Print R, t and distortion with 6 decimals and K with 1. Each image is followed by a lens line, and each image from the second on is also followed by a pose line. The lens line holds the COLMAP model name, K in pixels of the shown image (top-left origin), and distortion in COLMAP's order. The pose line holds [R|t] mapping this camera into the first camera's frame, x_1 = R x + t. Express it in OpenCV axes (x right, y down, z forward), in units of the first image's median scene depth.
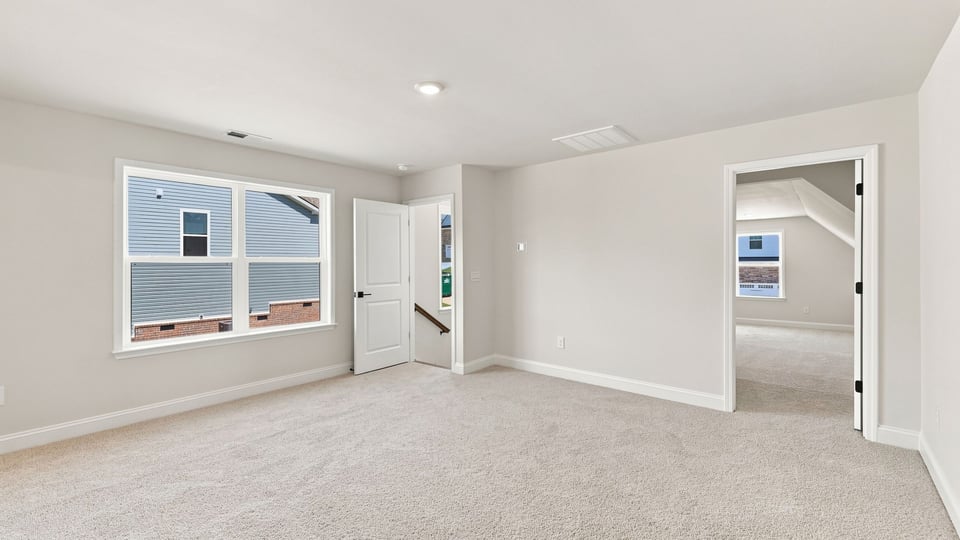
lens RADIAL K [[411.9, 0, 476.7], [0, 411.9, 262.6], [0, 0, 1]] dist [0.012105, -0.000136]
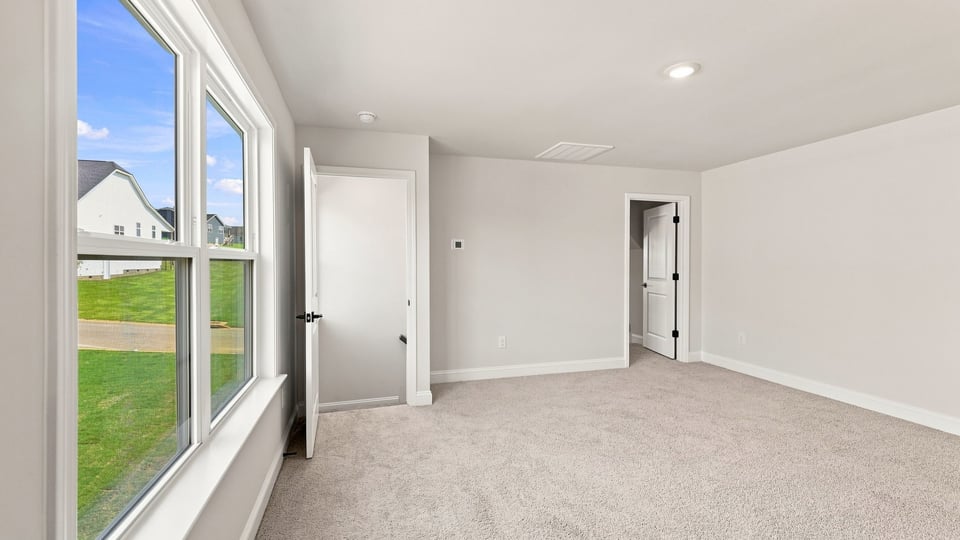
lens RADIAL K [[411.9, 0, 476.7], [0, 411.9, 262.6], [0, 0, 1]] dist [0.012105, -0.000136]
pose [[0.541719, 0.004959, 0.840545, -0.725048], [0.003982, 0.999956, -0.008466, 0.010606], [-0.840550, 0.007933, 0.541676, 0.562458]]
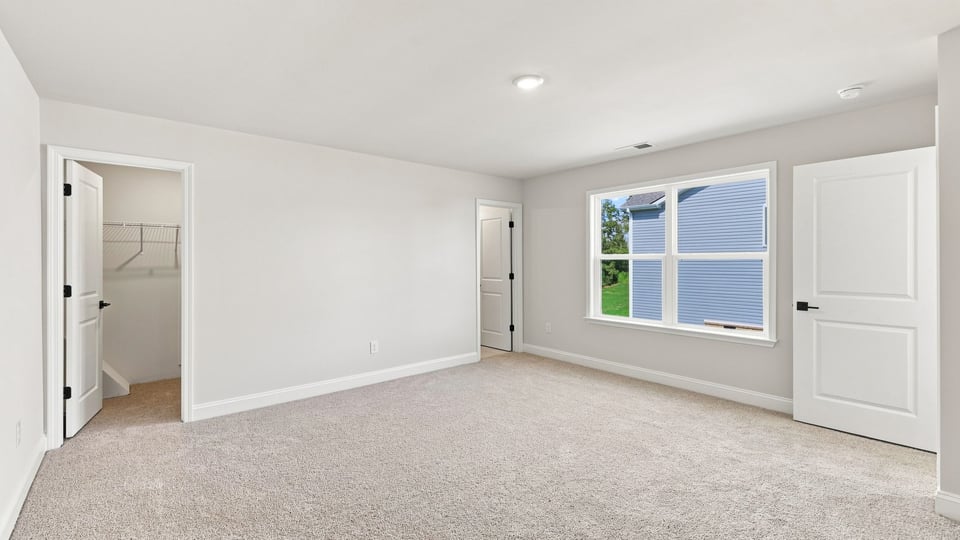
lens RADIAL K [[411.9, 0, 476.7], [0, 411.9, 262.6], [0, 0, 1]] dist [0.012105, -0.000136]
pose [[-0.158515, 0.004137, -0.987348, 0.546875], [-0.001164, 0.999990, 0.004377, 0.004203], [0.987356, 0.001843, -0.158509, 0.659399]]
